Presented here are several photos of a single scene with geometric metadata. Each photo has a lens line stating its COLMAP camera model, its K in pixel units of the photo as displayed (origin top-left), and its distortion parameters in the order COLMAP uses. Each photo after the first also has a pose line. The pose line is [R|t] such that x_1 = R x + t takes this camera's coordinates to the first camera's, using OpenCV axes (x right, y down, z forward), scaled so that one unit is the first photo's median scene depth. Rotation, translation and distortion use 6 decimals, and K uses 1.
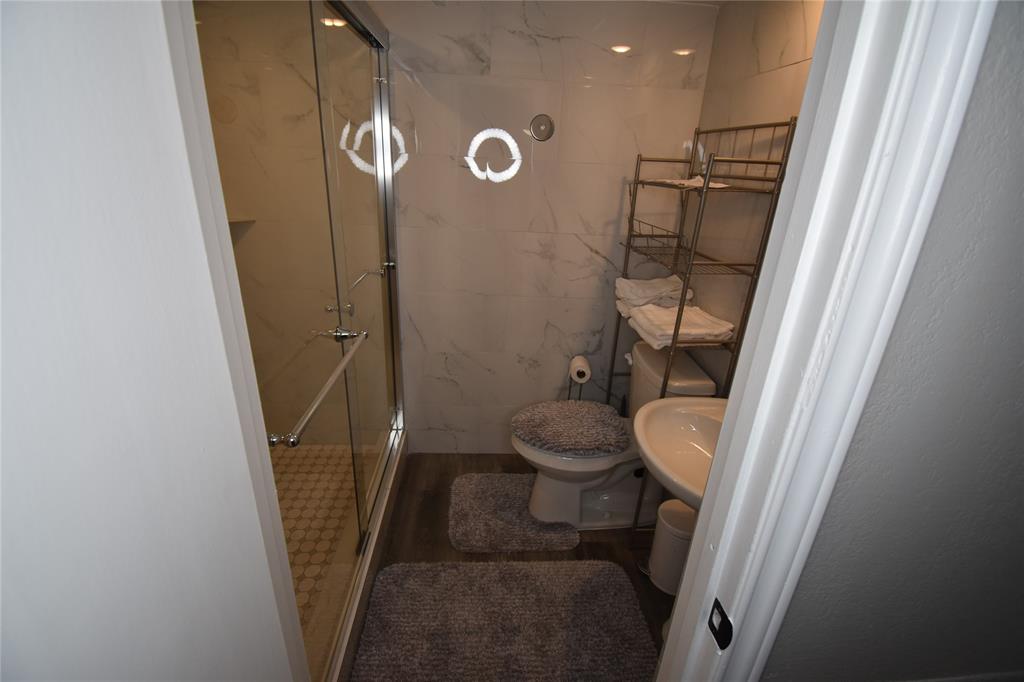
lens RADIAL K [[448.7, 0, 513.2], [0, 448.7, 339.5], [0, 0, 1]] dist [0.023634, -0.029342]
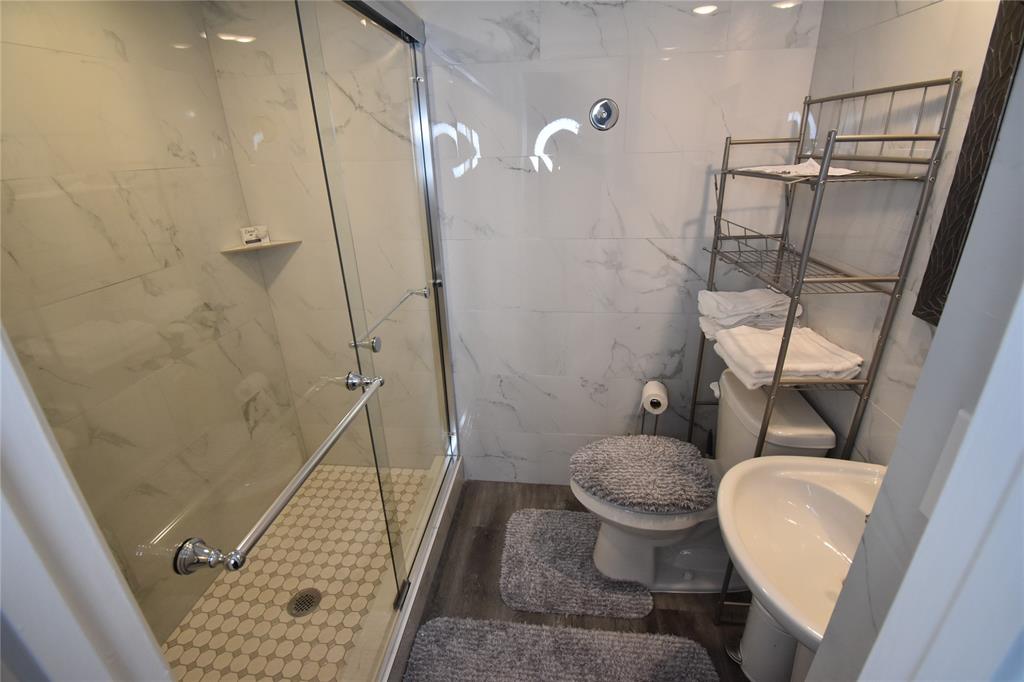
lens RADIAL K [[448.7, 0, 513.2], [0, 448.7, 339.5], [0, 0, 1]] dist [0.023634, -0.029342]
pose [[0.982644, -0.005731, -0.185411, 0.053101], [0.008976, 0.999821, 0.016668, -0.070193], [0.185282, -0.018043, 0.982520, 0.142969]]
